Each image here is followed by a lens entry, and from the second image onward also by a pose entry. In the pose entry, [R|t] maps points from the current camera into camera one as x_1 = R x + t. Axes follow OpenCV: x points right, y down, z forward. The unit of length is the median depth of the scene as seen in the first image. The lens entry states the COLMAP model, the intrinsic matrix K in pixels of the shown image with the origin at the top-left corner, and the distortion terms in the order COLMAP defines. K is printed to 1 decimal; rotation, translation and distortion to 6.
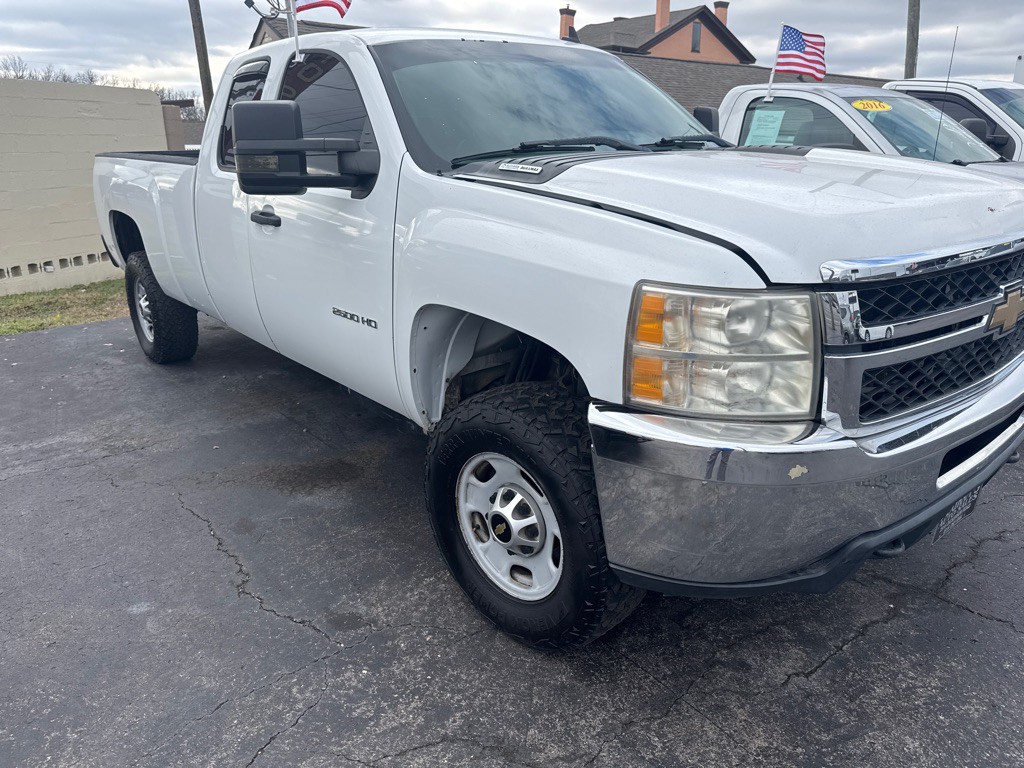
lens RADIAL K [[725.9, 0, 516.7], [0, 725.9, 384.5], [0, 0, 1]] dist [0.000762, -0.002467]
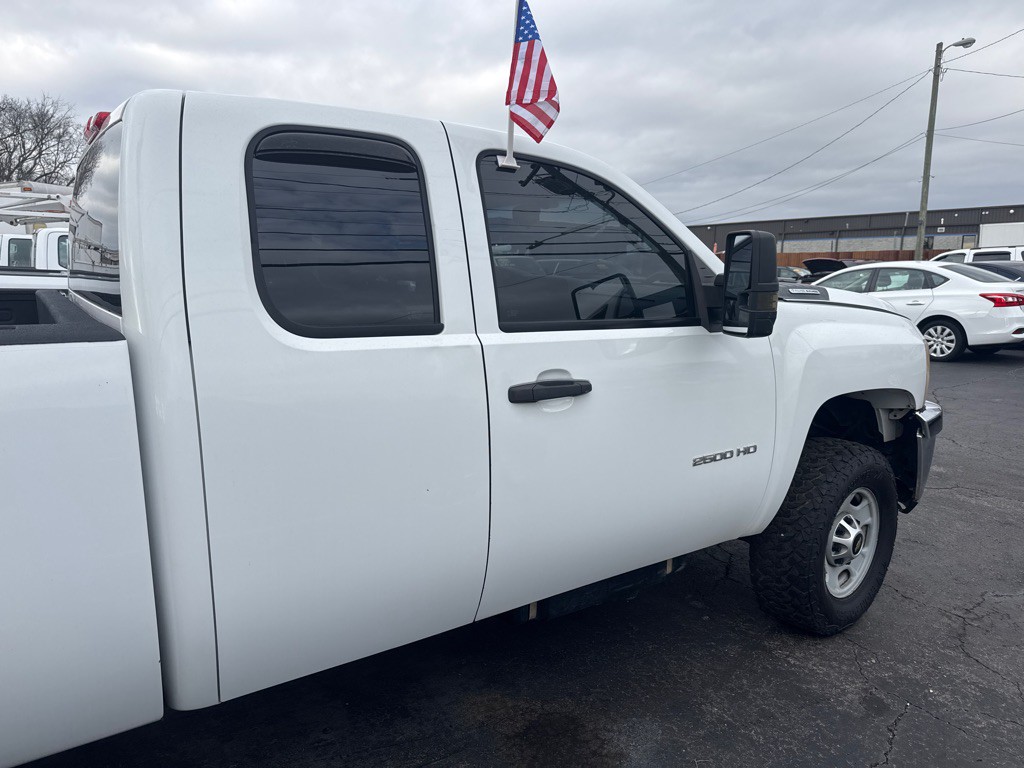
lens RADIAL K [[751.2, 0, 474.3], [0, 751.2, 384.2], [0, 0, 1]] dist [0.003297, 0.001509]
pose [[0.090670, -0.130154, 0.987339, -1.316636], [0.318634, 0.943099, 0.095062, -0.411547], [-0.943531, 0.305981, 0.126982, 1.265607]]
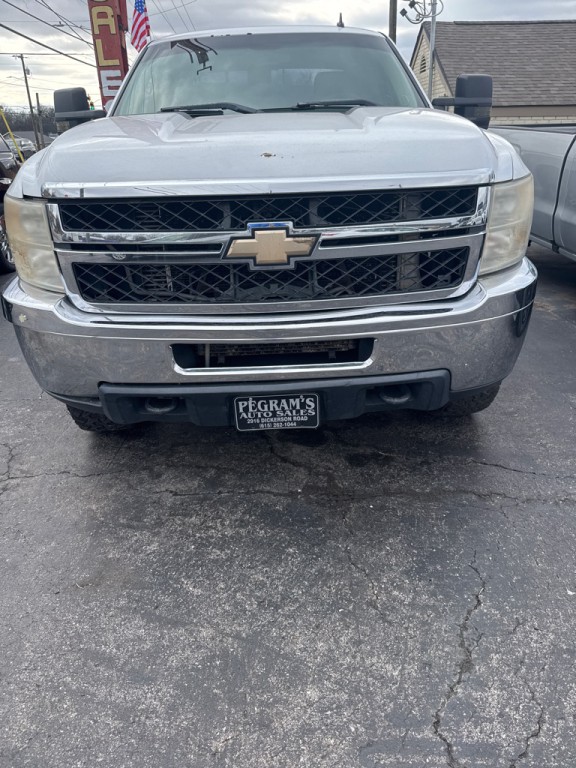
lens RADIAL K [[539.4, 0, 285.9], [0, 539.4, 367.2], [0, 0, 1]] dist [0.027499, -0.031877]
pose [[0.800076, 0.244848, -0.547657, 0.933900], [-0.187743, 0.969253, 0.159061, -0.043820], [0.569764, -0.024442, 0.821445, 0.221455]]
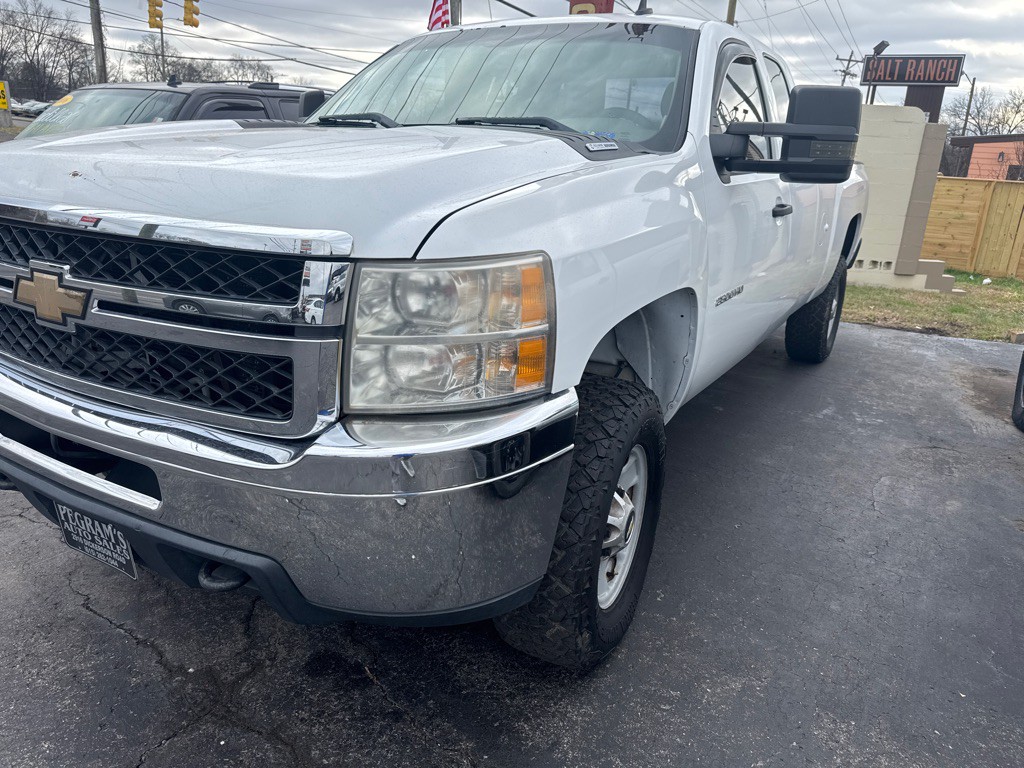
lens RADIAL K [[719.3, 0, 512.9], [0, 719.3, 375.5], [0, 0, 1]] dist [0.027499, -0.031877]
pose [[0.370101, 0.319523, -0.872313, 1.227289], [-0.354370, 0.916547, 0.185374, -0.272700], [0.858747, 0.240515, 0.452444, 0.842581]]
